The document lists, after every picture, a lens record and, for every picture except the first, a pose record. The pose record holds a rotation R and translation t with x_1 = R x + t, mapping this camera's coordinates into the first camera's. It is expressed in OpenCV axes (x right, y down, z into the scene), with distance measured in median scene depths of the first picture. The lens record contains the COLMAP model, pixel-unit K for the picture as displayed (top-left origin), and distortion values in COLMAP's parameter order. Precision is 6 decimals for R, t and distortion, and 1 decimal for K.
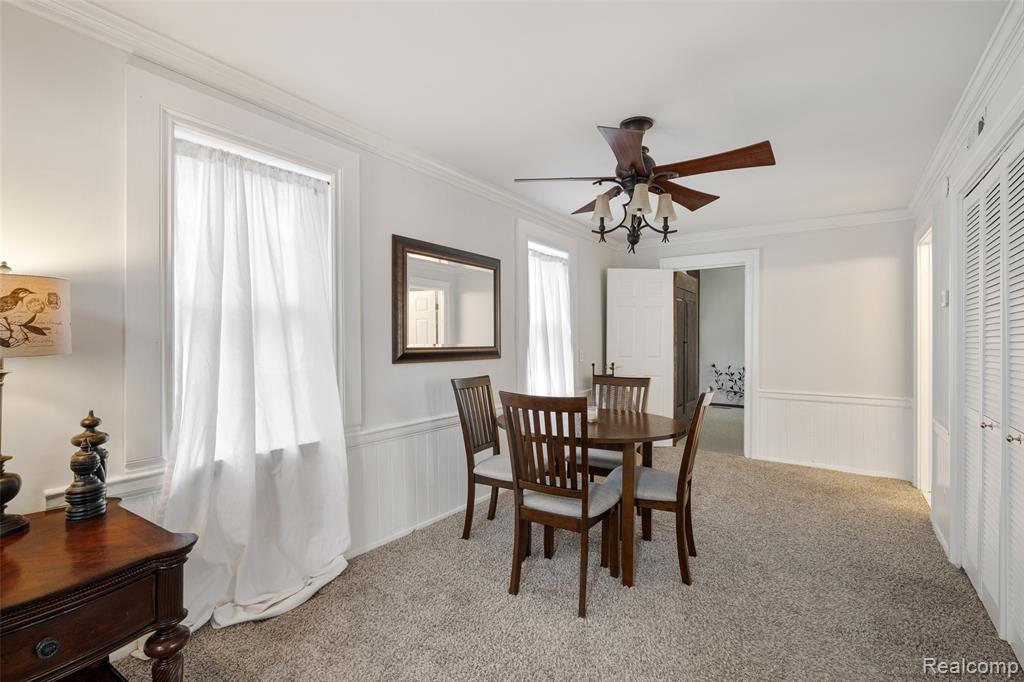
lens RADIAL K [[459.7, 0, 507.0], [0, 459.7, 336.0], [0, 0, 1]] dist [-0.001194, 0.000083]
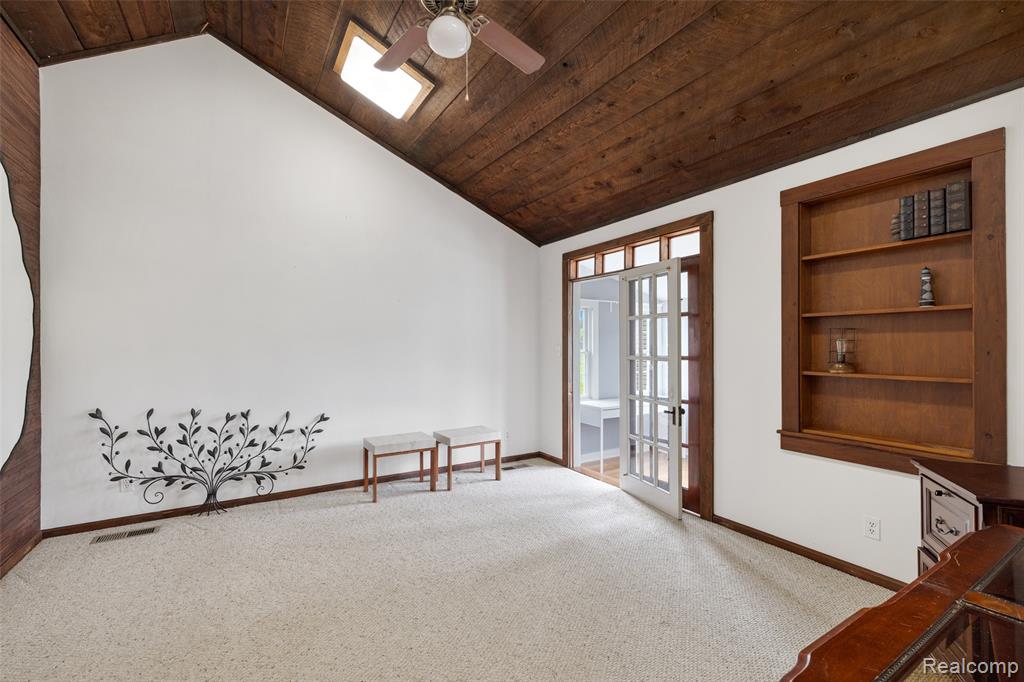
lens RADIAL K [[434.1, 0, 513.1], [0, 434.1, 347.0], [0, 0, 1]] dist [0.004393, 0.000534]
pose [[0.403588, -0.011260, 0.914872, 0.854450], [-0.002006, 0.999911, 0.013191, 0.026968], [-0.914939, -0.007159, 0.403529, 1.795452]]
